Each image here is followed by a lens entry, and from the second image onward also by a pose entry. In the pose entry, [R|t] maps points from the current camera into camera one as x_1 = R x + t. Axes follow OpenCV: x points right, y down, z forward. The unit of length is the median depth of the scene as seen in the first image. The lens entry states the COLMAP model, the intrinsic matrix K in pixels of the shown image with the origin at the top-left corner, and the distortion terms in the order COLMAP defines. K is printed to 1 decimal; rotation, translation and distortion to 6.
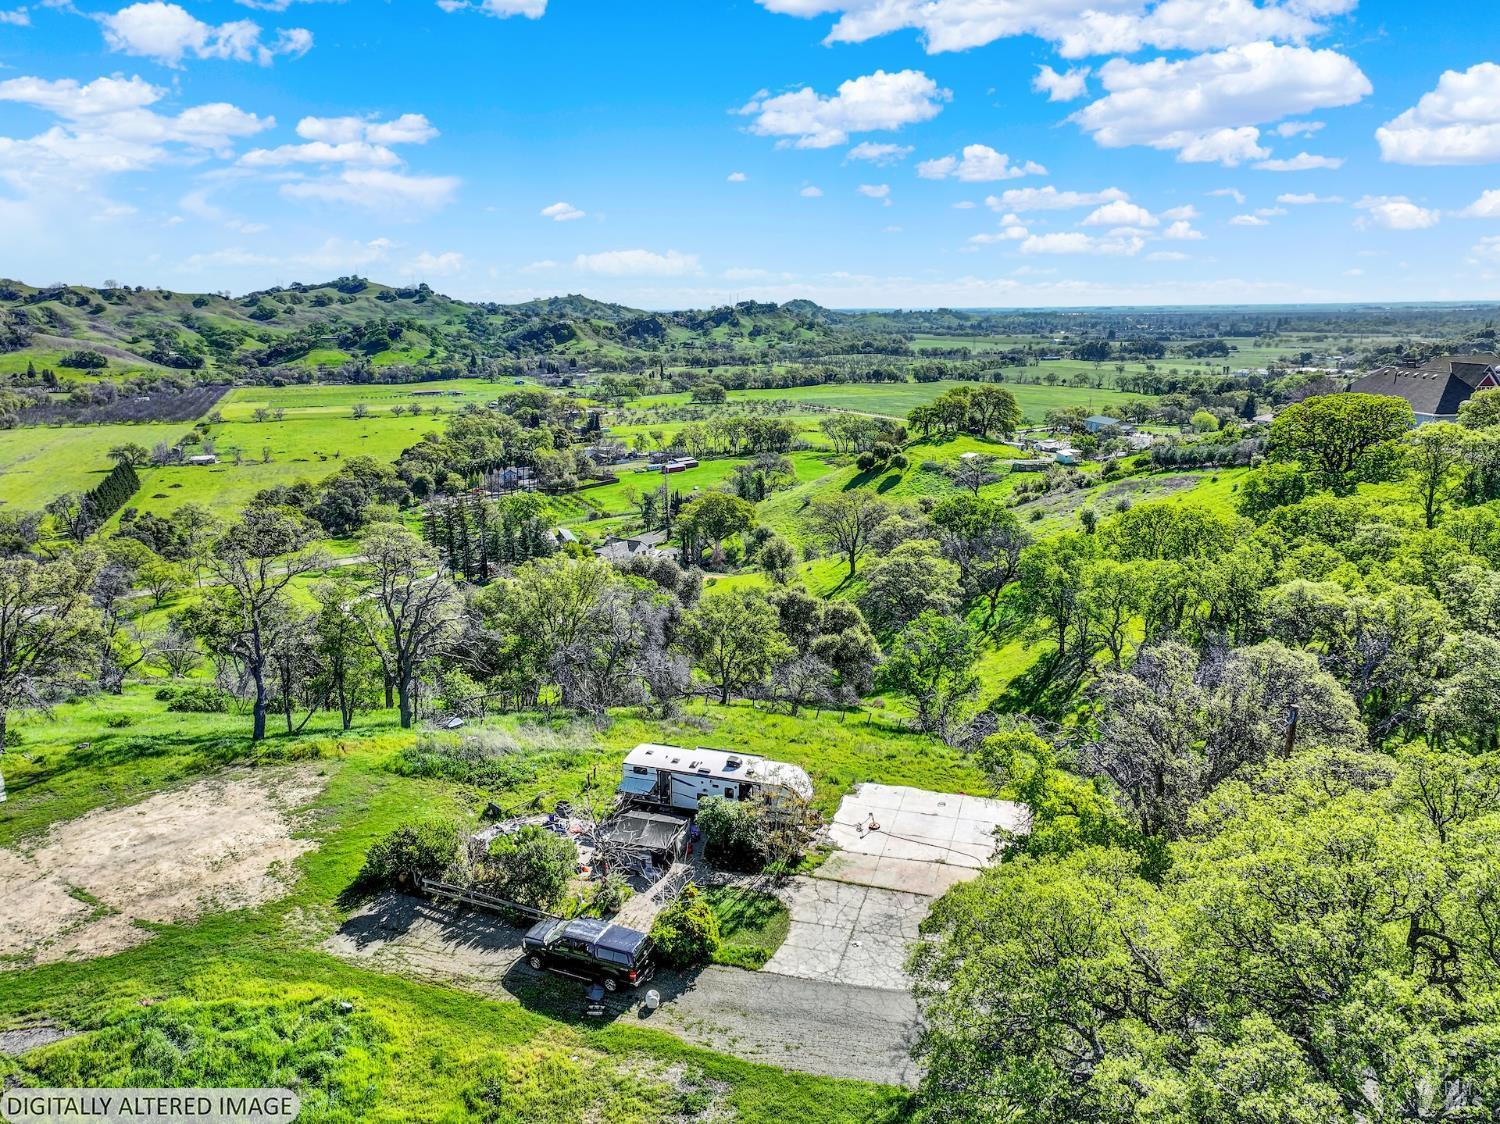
lens RADIAL K [[1060.6, 0, 756.6], [0, 1060.6, 564.5], [0, 0, 1]] dist [0.006557, 0.008671]
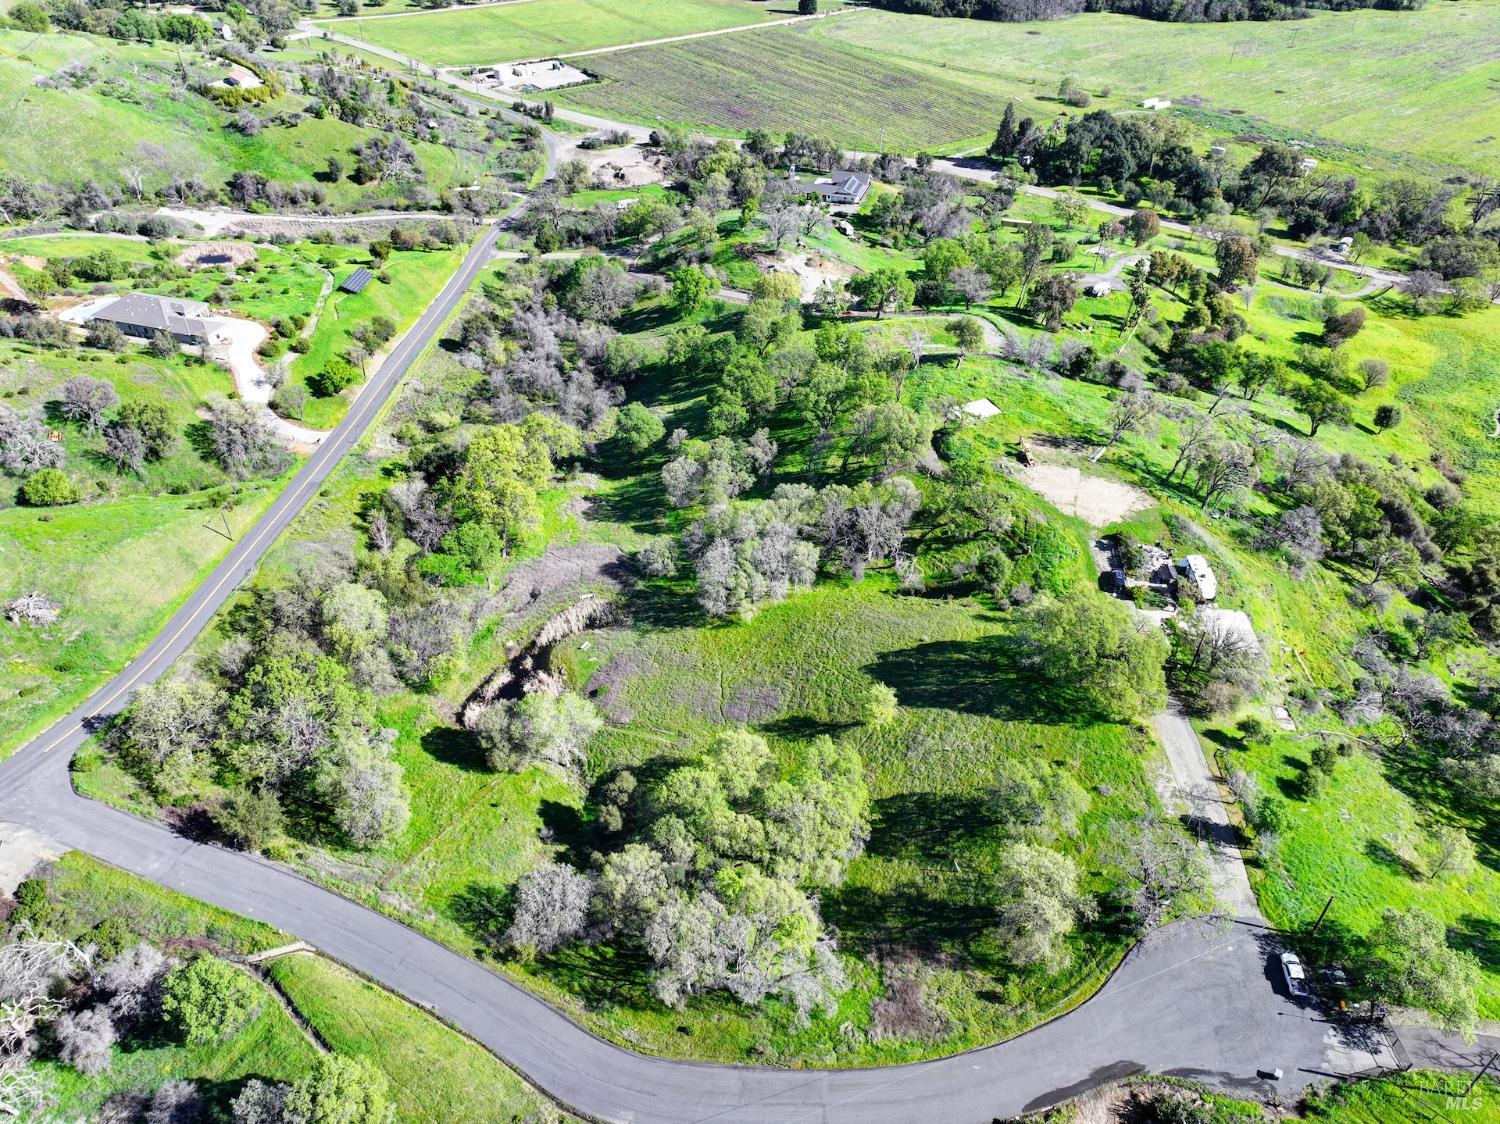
lens RADIAL K [[1057.3, 0, 745.0], [0, 1057.3, 555.2], [0, 0, 1]] dist [0.008143, 0.002959]
pose [[0.245329, 0.609913, -0.753538, 1.648750], [-0.231295, 0.791670, 0.565475, -1.116036], [0.941444, 0.035562, 0.335289, -1.157341]]
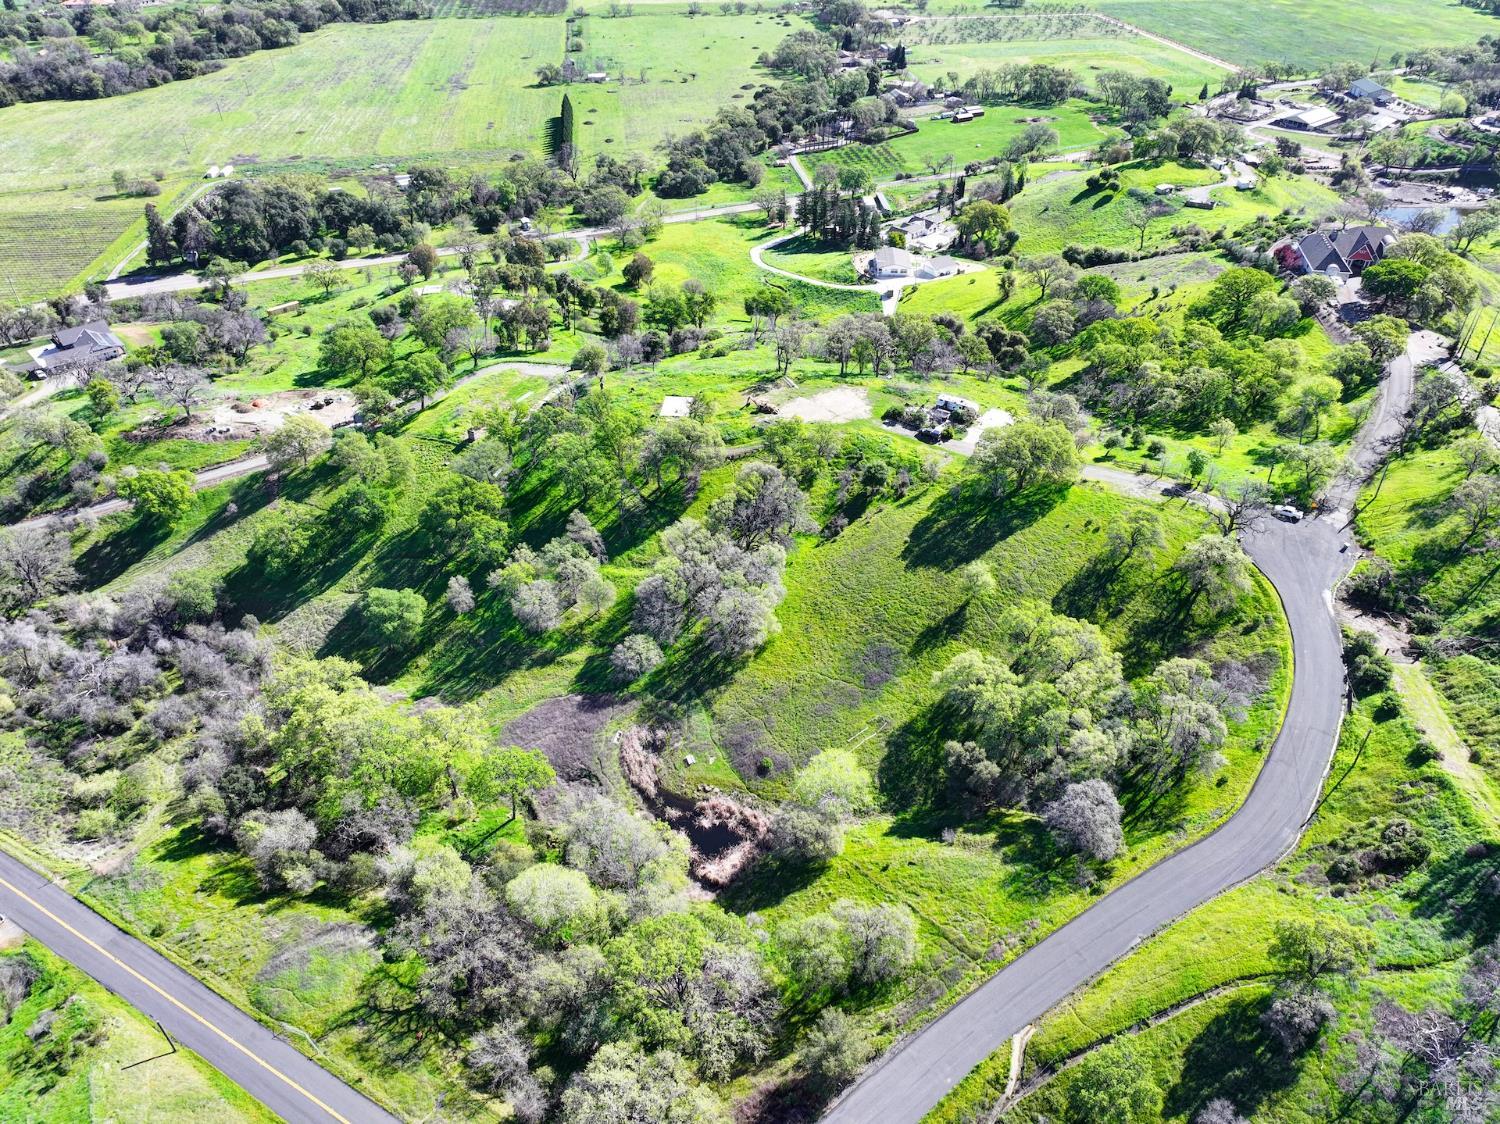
lens RADIAL K [[1060.6, 0, 756.6], [0, 1060.6, 564.5], [0, 0, 1]] dist [0.006557, 0.008671]
pose [[0.967983, 0.157172, -0.195716, 0.101346], [-0.067497, 0.913965, 0.400139, -0.755259], [0.241769, -0.374118, 0.895312, -2.873949]]
